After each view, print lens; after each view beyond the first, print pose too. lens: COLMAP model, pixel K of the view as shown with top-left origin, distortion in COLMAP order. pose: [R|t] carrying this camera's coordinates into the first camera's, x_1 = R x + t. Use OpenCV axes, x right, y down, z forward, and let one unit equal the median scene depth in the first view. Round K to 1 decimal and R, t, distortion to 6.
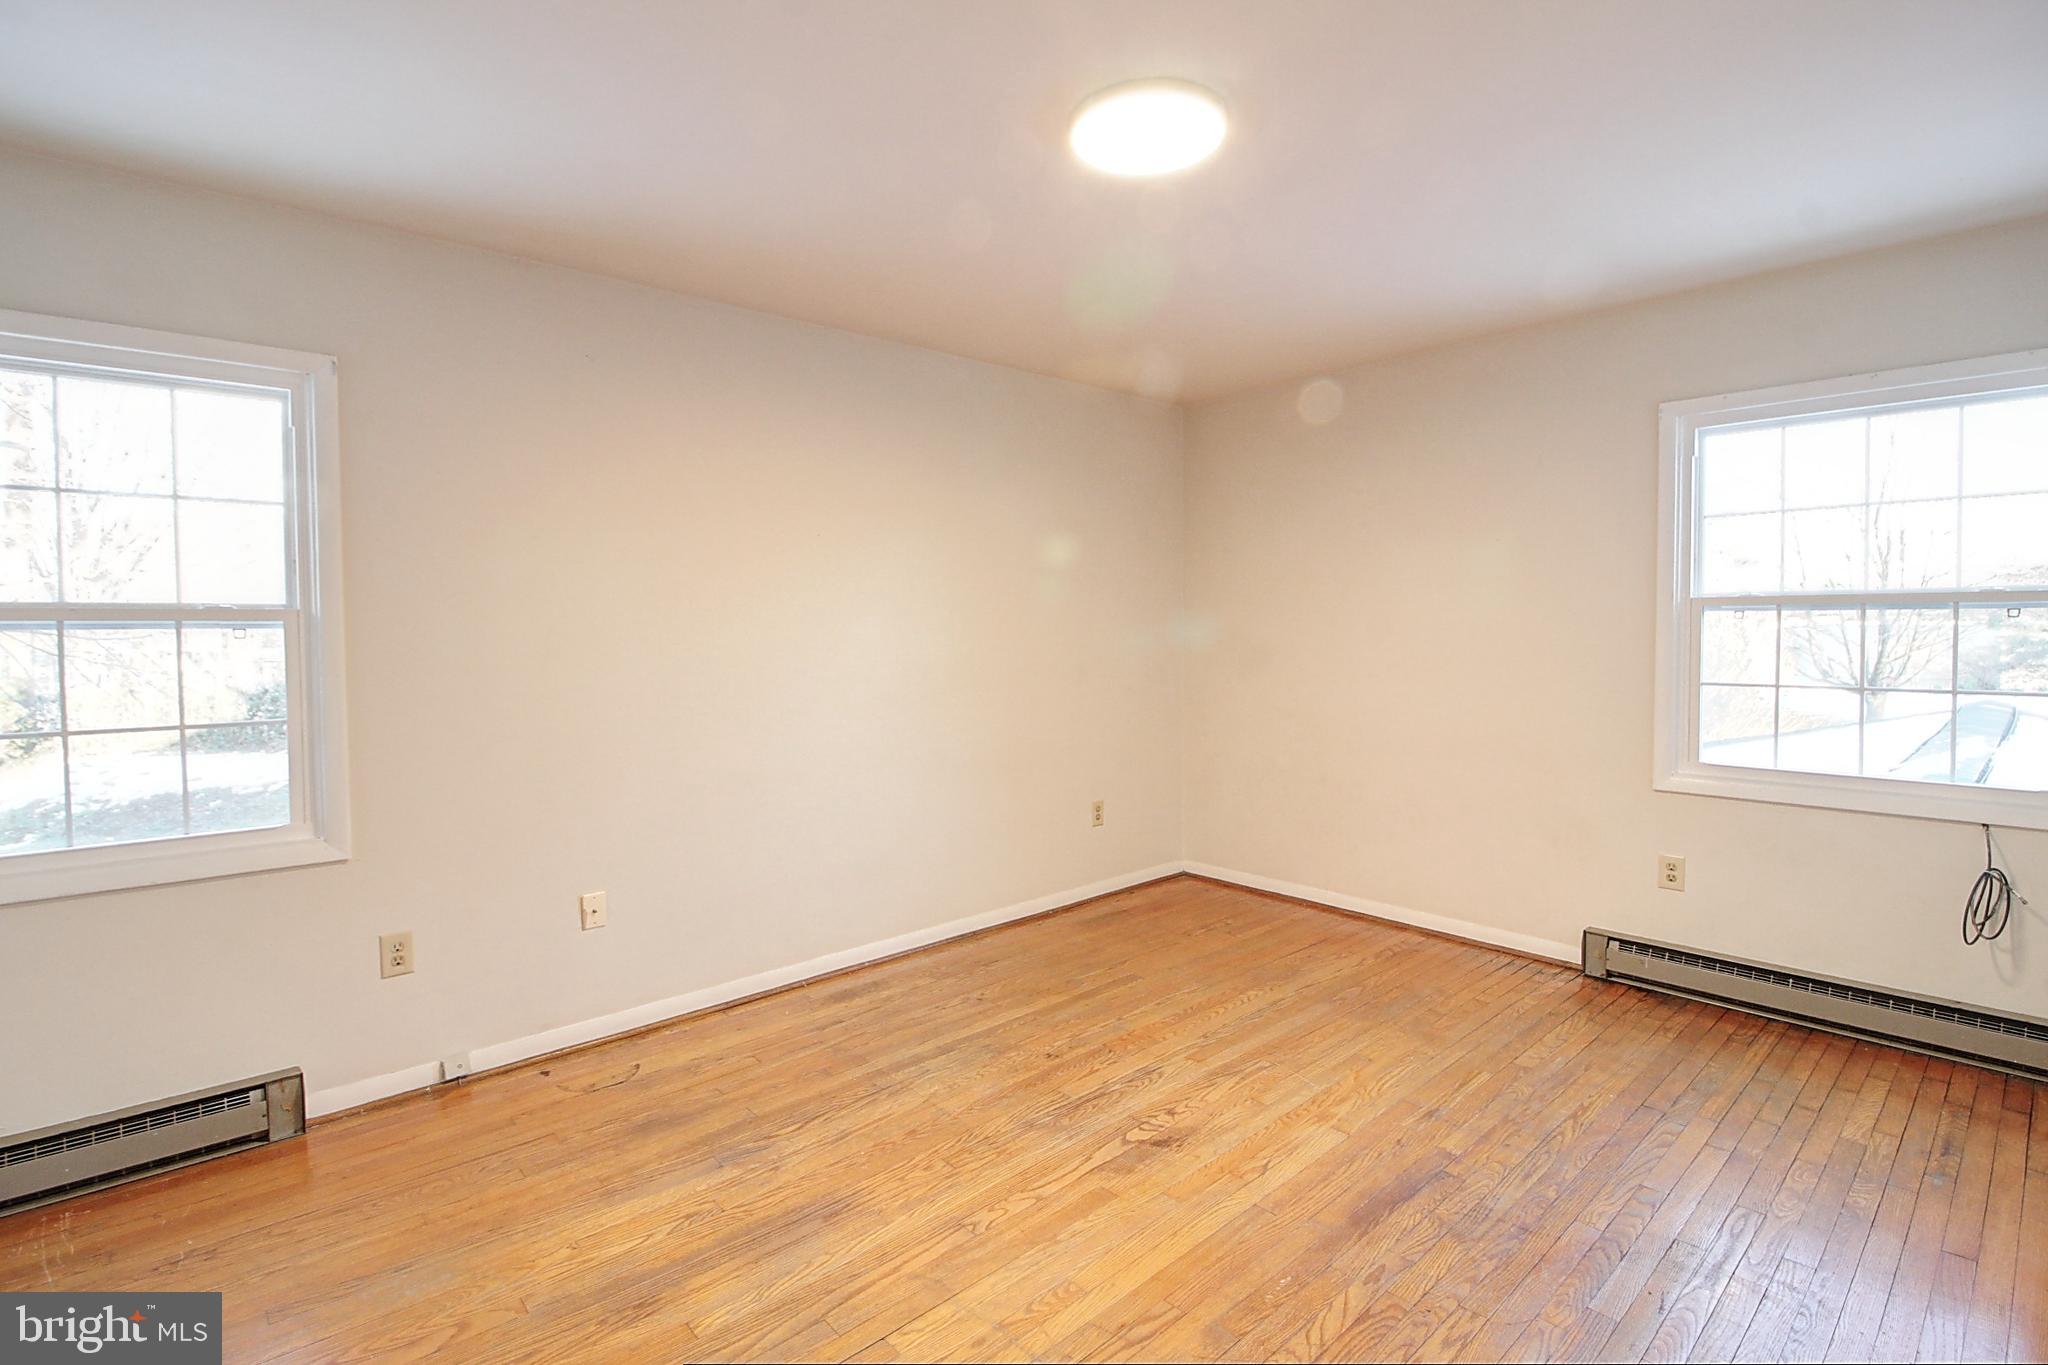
lens RADIAL K [[959.4, 0, 1026.8], [0, 959.4, 659.0], [0, 0, 1]] dist [-0.000040, 0.000035]
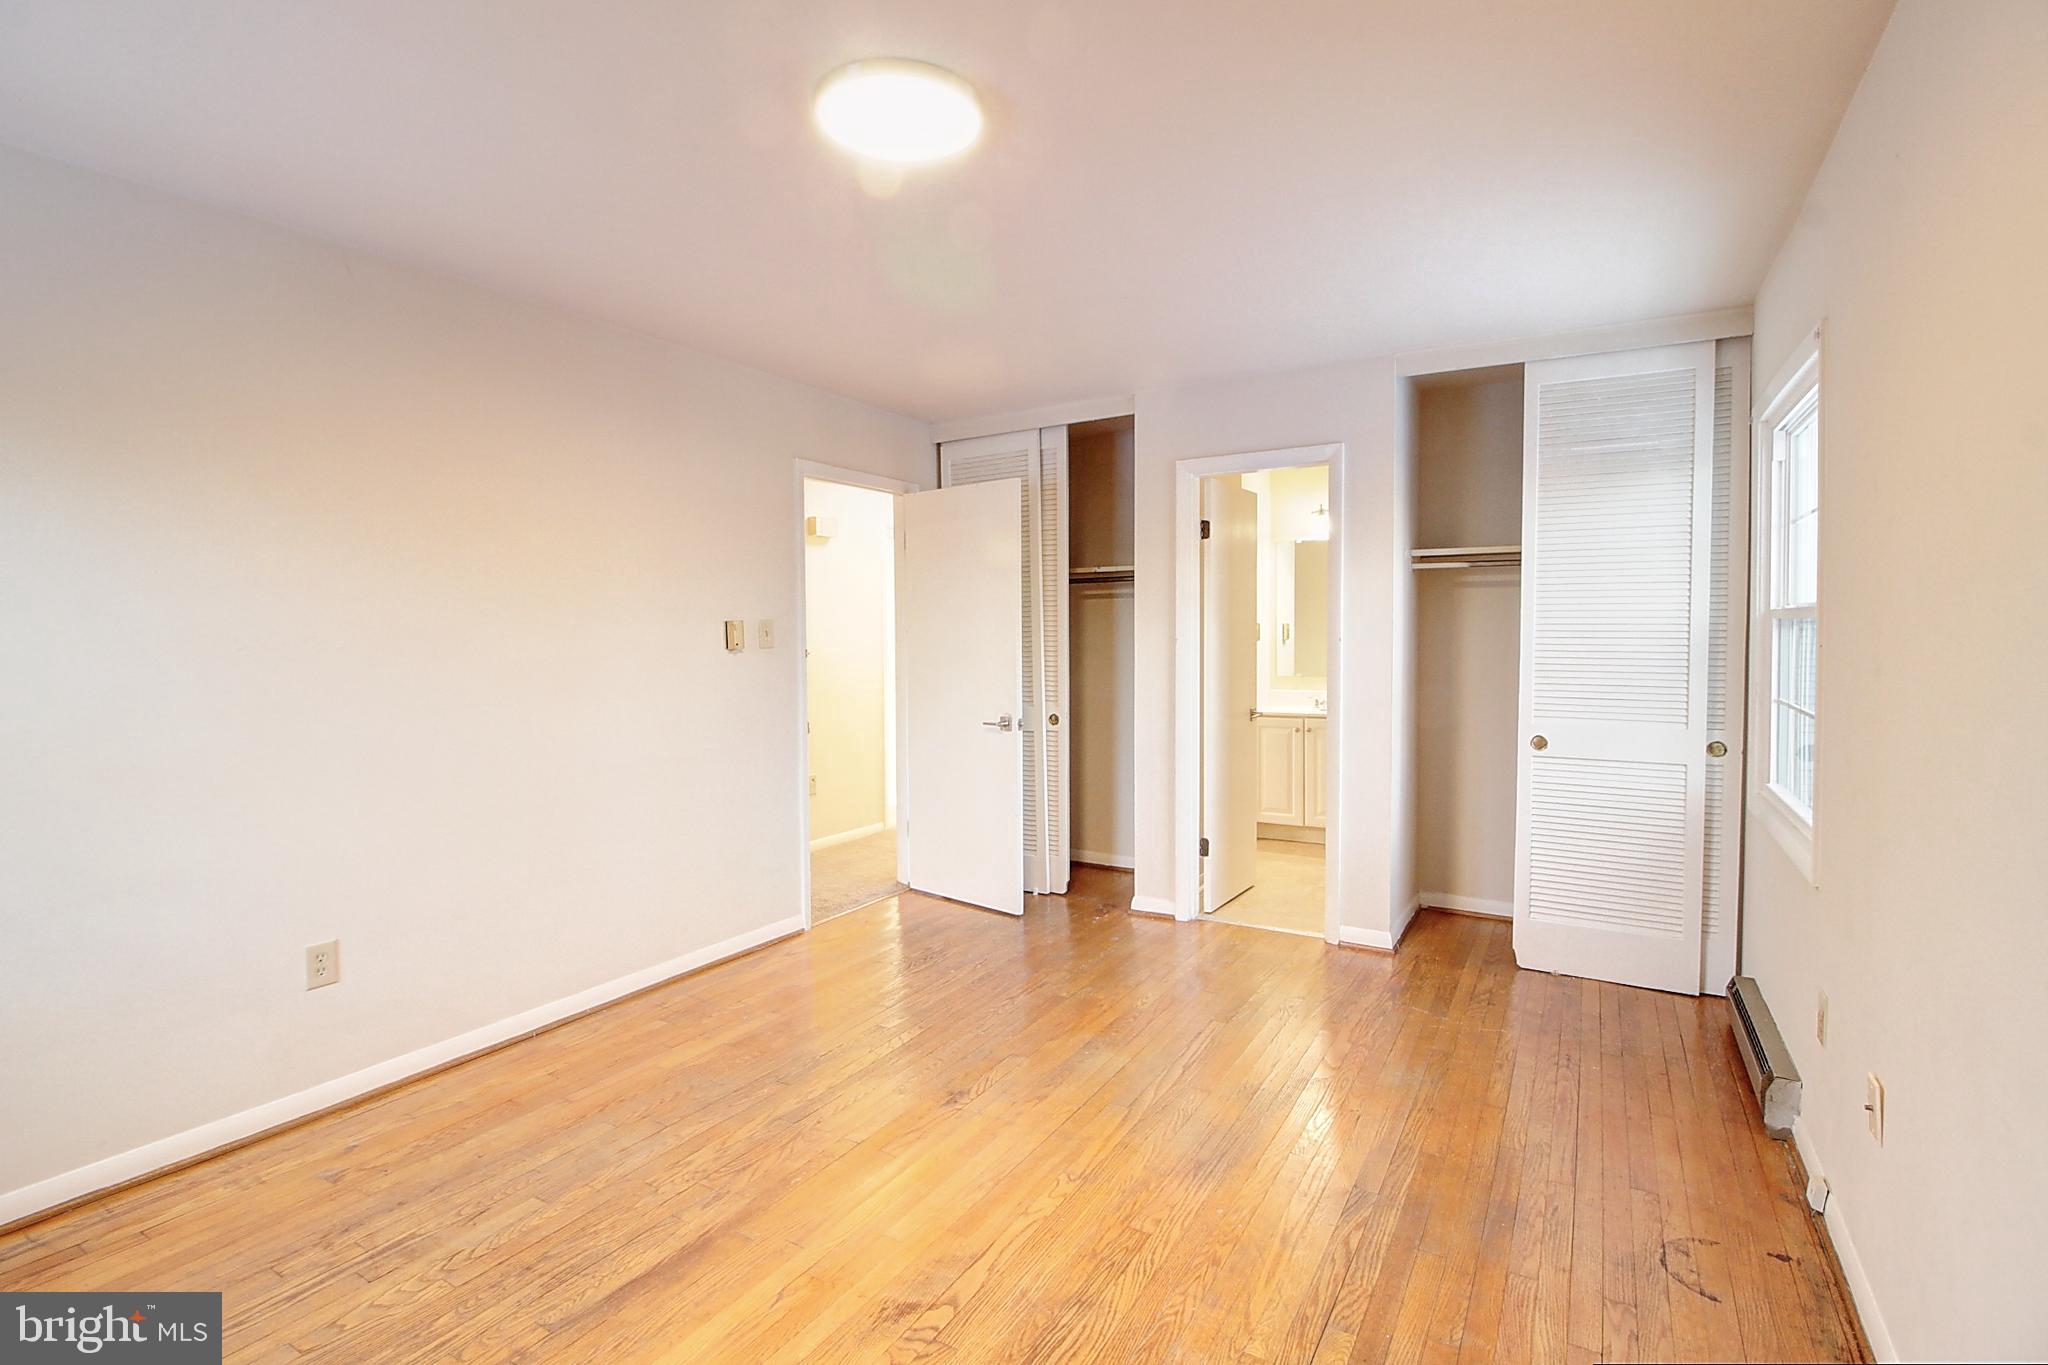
lens RADIAL K [[959.4, 0, 1026.8], [0, 959.4, 659.0], [0, 0, 1]] dist [-0.000040, 0.000035]
pose [[-0.955829, 0.020831, -0.293185, 0.280681], [0.004699, 0.998441, 0.055621, -0.060685], [0.293887, 0.051787, -0.954436, 1.855157]]
